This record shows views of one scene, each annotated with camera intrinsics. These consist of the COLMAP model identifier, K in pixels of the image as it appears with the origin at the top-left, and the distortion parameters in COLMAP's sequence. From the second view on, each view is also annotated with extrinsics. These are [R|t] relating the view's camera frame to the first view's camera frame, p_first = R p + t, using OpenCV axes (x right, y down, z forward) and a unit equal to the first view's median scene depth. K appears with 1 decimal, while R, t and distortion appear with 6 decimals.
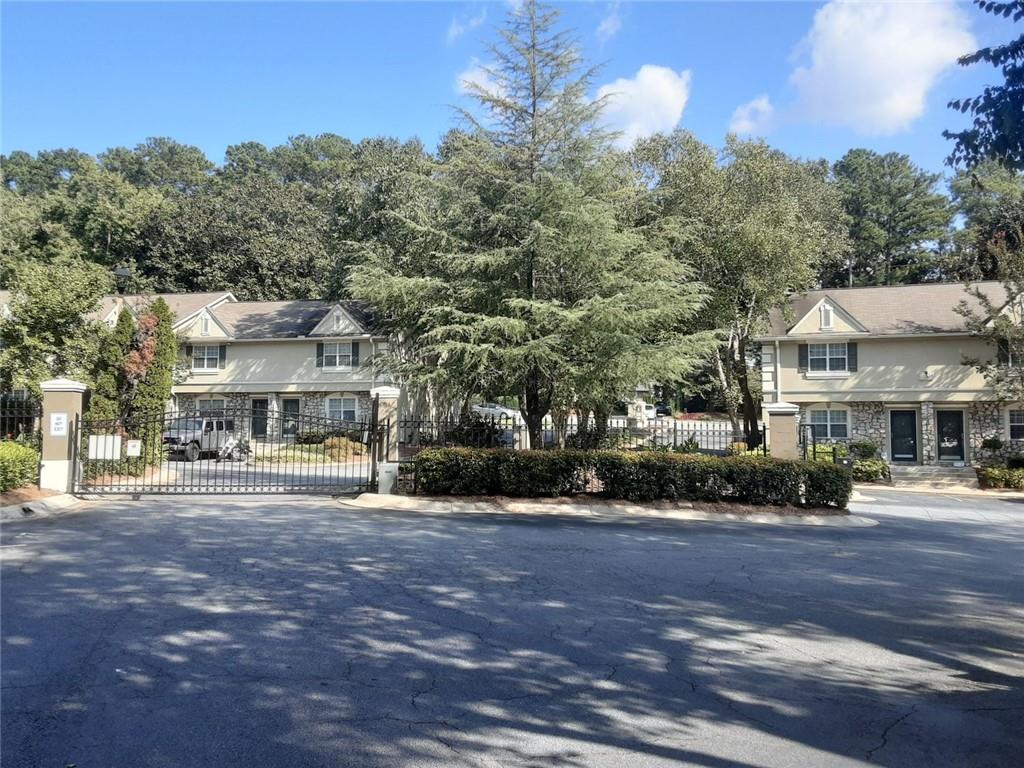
lens RADIAL K [[945.6, 0, 512.0], [0, 945.6, 384.0], [0, 0, 1]] dist [0.186711, -0.265766]
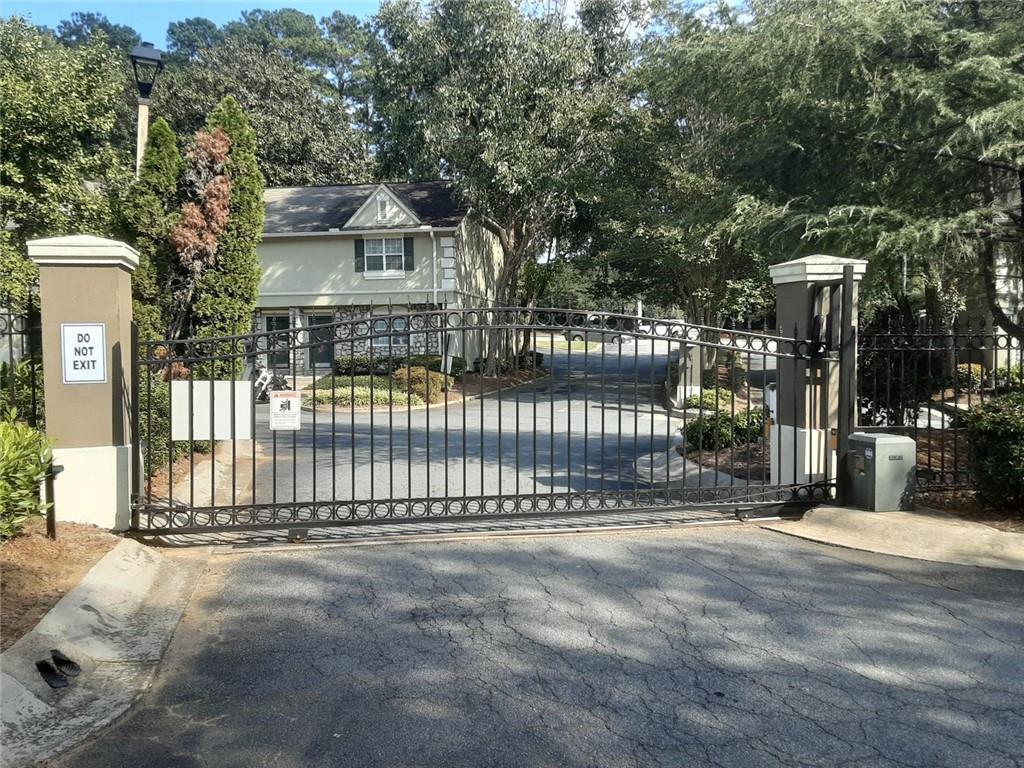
lens RADIAL K [[945.6, 0, 512.0], [0, 945.6, 384.0], [0, 0, 1]] dist [0.186711, -0.265766]
pose [[0.997774, -0.020154, 0.063565, -0.134001], [0.014911, 0.996528, 0.081911, 0.010370], [-0.064995, -0.080781, 0.994611, 0.252785]]
